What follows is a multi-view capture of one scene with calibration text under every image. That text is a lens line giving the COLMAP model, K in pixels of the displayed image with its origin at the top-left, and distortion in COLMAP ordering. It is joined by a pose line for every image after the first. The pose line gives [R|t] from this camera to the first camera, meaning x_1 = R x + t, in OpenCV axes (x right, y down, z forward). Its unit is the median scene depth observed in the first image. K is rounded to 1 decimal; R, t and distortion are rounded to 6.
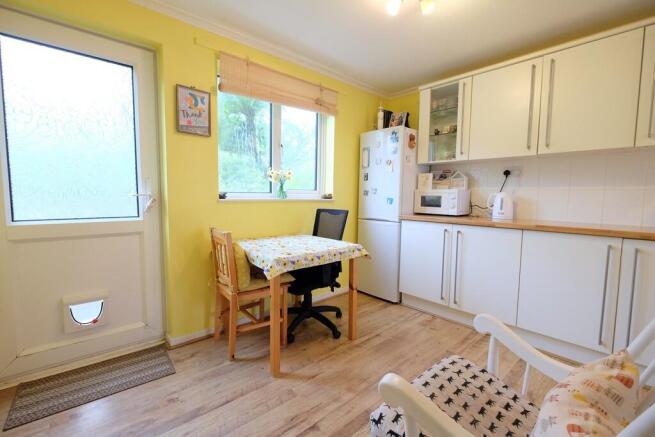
lens RADIAL K [[284.6, 0, 325.9], [0, 284.6, 219.2], [0, 0, 1]] dist [-0.004096, 0.000537]
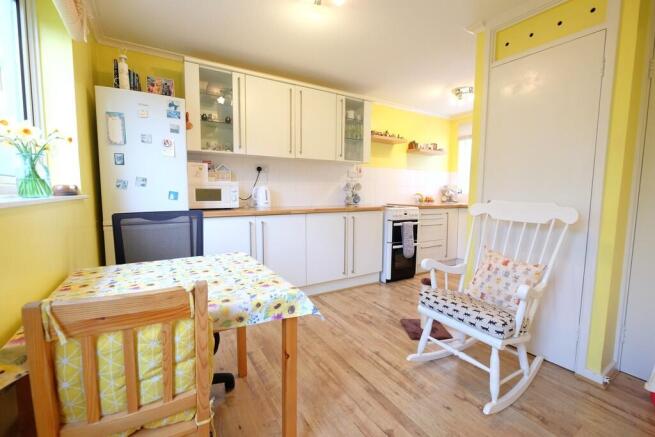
lens RADIAL K [[284.6, 0, 325.9], [0, 284.6, 217.7], [0, 0, 1]] dist [-0.004096, 0.000537]
pose [[0.186268, -0.104137, 0.976965, -0.491706], [0.077171, 0.992846, 0.091117, -0.048160], [-0.979464, 0.058421, 0.192972, 0.514551]]
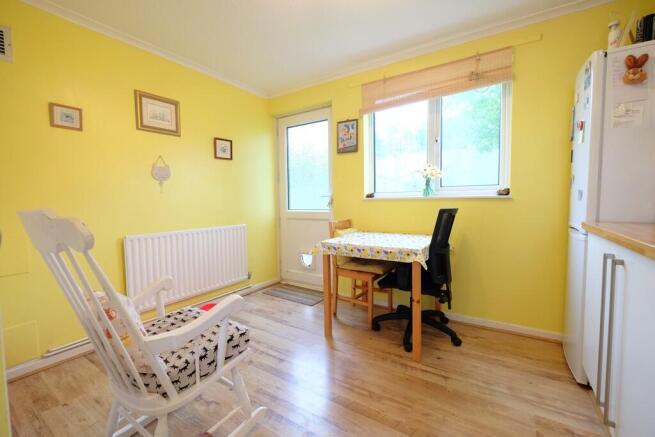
lens RADIAL K [[284.6, 0, 327.8], [0, 284.6, 216.8], [0, 0, 1]] dist [-0.004096, 0.000537]
pose [[0.268436, 0.040977, -0.962426, 0.800462], [-0.060977, 0.997814, 0.025476, -0.009040], [0.961366, 0.051847, 0.270348, 0.488323]]
